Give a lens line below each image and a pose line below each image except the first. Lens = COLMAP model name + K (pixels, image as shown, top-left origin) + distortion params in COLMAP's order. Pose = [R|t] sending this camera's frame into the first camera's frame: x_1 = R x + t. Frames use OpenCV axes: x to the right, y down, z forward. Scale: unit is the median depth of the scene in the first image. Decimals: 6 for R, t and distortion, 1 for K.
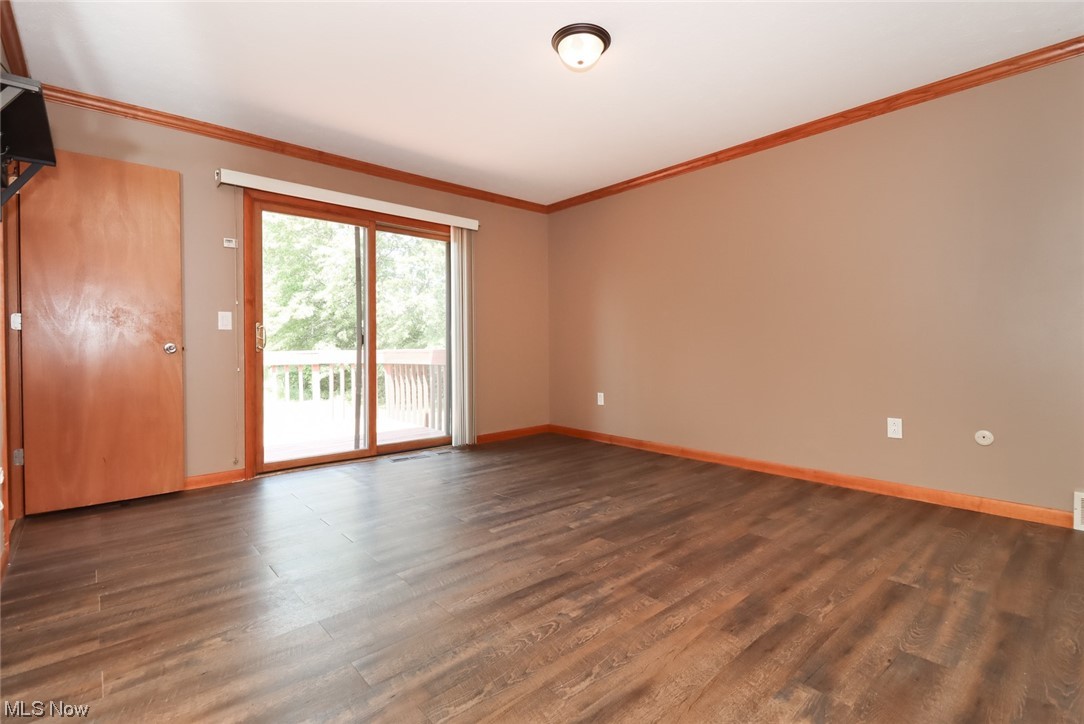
lens RADIAL K [[518.6, 0, 539.7], [0, 518.6, 340.6], [0, 0, 1]] dist [0.012711, -0.001277]
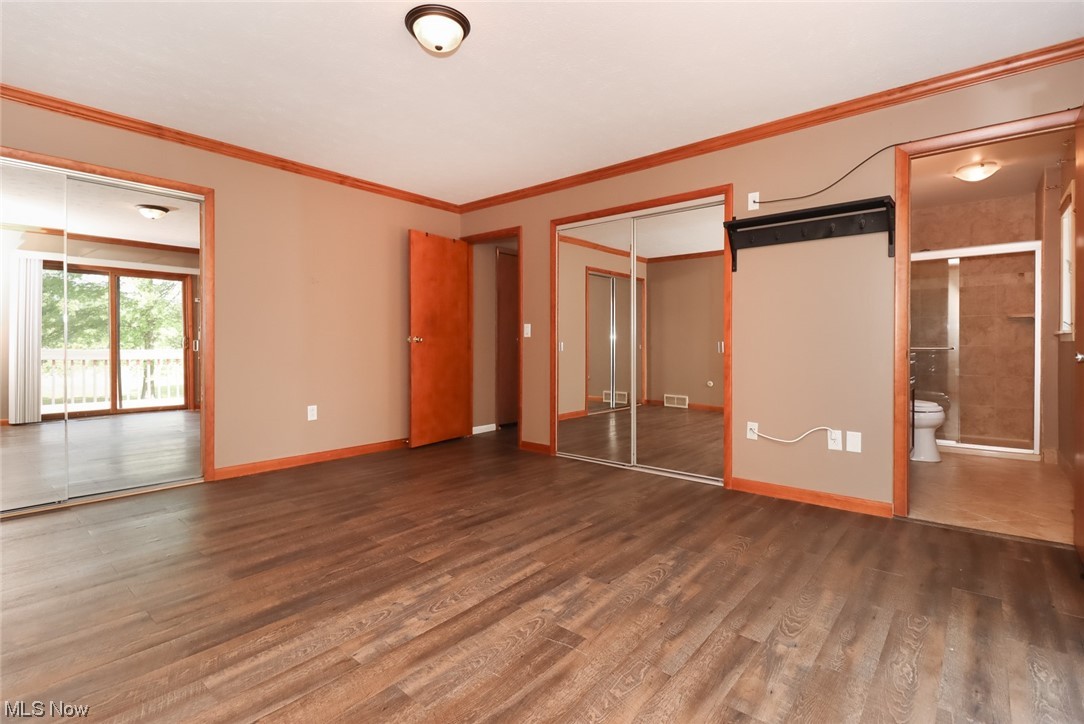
lens RADIAL K [[494.0, 0, 525.6], [0, 494.0, 350.4], [0, 0, 1]] dist [-0.002001, -0.008823]
pose [[-0.993073, 0.002989, -0.117463, 0.038511], [0.003254, 0.999993, -0.002067, 0.008182], [0.117456, -0.002435, -0.993075, 2.177626]]
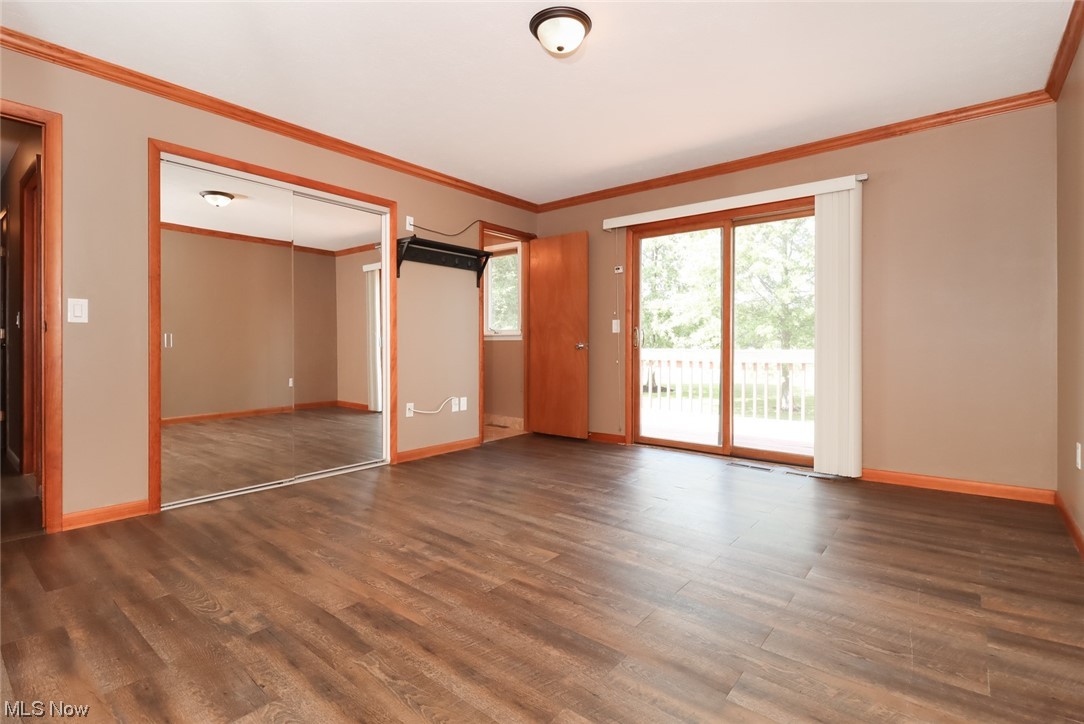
lens RADIAL K [[518.6, 0, 539.7], [0, 518.6, 340.6], [0, 0, 1]] dist [0.012711, -0.001277]
pose [[0.135395, -0.005049, -0.990779, 1.180803], [0.009354, 0.999949, -0.003818, 0.004425], [0.990748, -0.008751, 0.135436, 0.973842]]
